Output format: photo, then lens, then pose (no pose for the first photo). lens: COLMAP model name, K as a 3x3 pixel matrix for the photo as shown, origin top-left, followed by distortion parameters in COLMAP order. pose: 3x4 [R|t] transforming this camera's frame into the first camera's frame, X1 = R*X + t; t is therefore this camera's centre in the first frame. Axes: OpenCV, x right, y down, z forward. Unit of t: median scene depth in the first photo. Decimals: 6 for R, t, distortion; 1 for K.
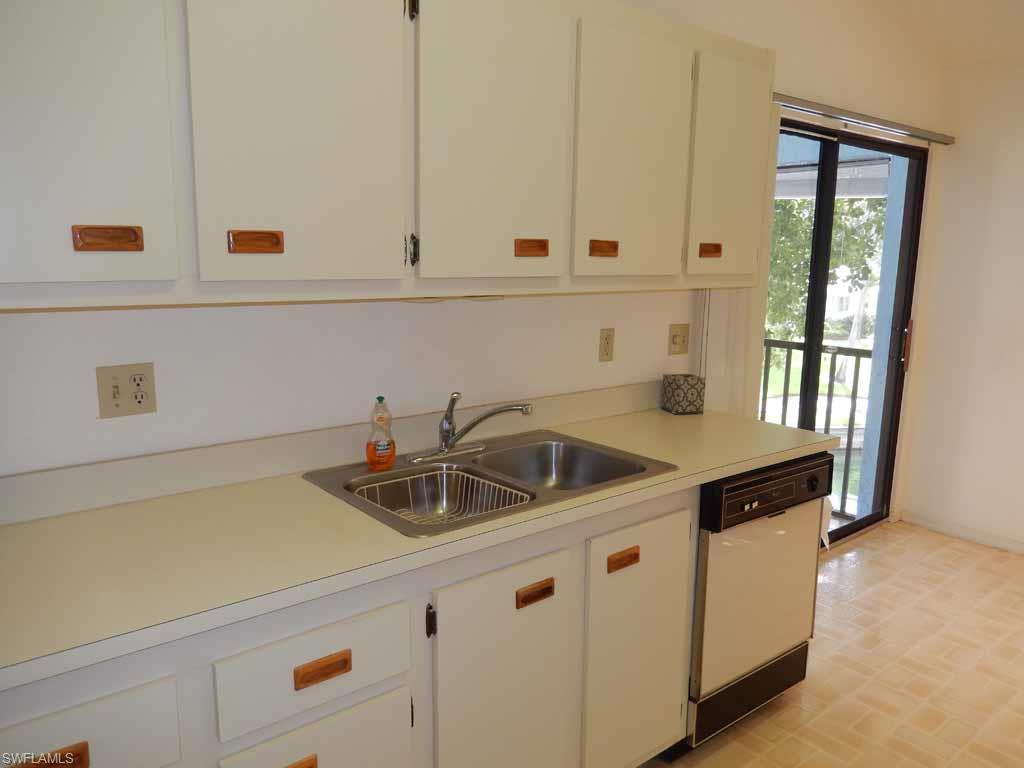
lens RADIAL K [[753.0, 0, 528.2], [0, 753.0, 381.7], [0, 0, 1]] dist [-0.012344, -0.001048]
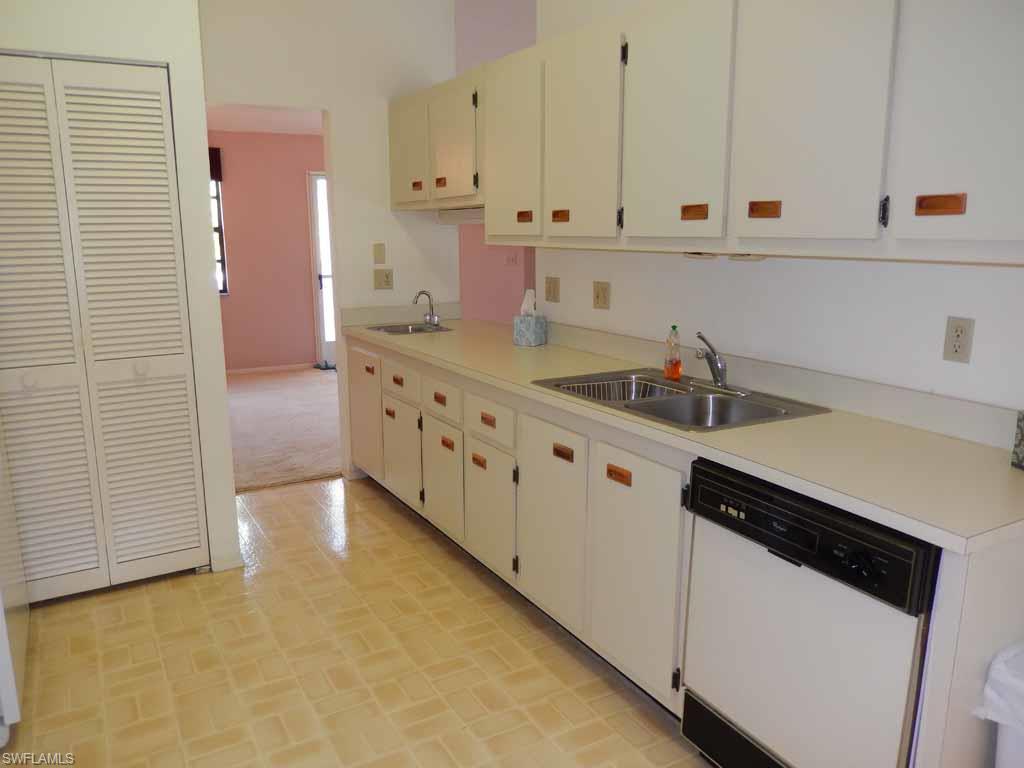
lens RADIAL K [[753.0, 0, 528.2], [0, 753.0, 381.7], [0, 0, 1]] dist [-0.012344, -0.001048]
pose [[-0.136652, 0.173038, -0.975389, 1.204506], [-0.177946, 0.964322, 0.196005, -0.104796], [0.974506, 0.200351, -0.100985, 0.900669]]
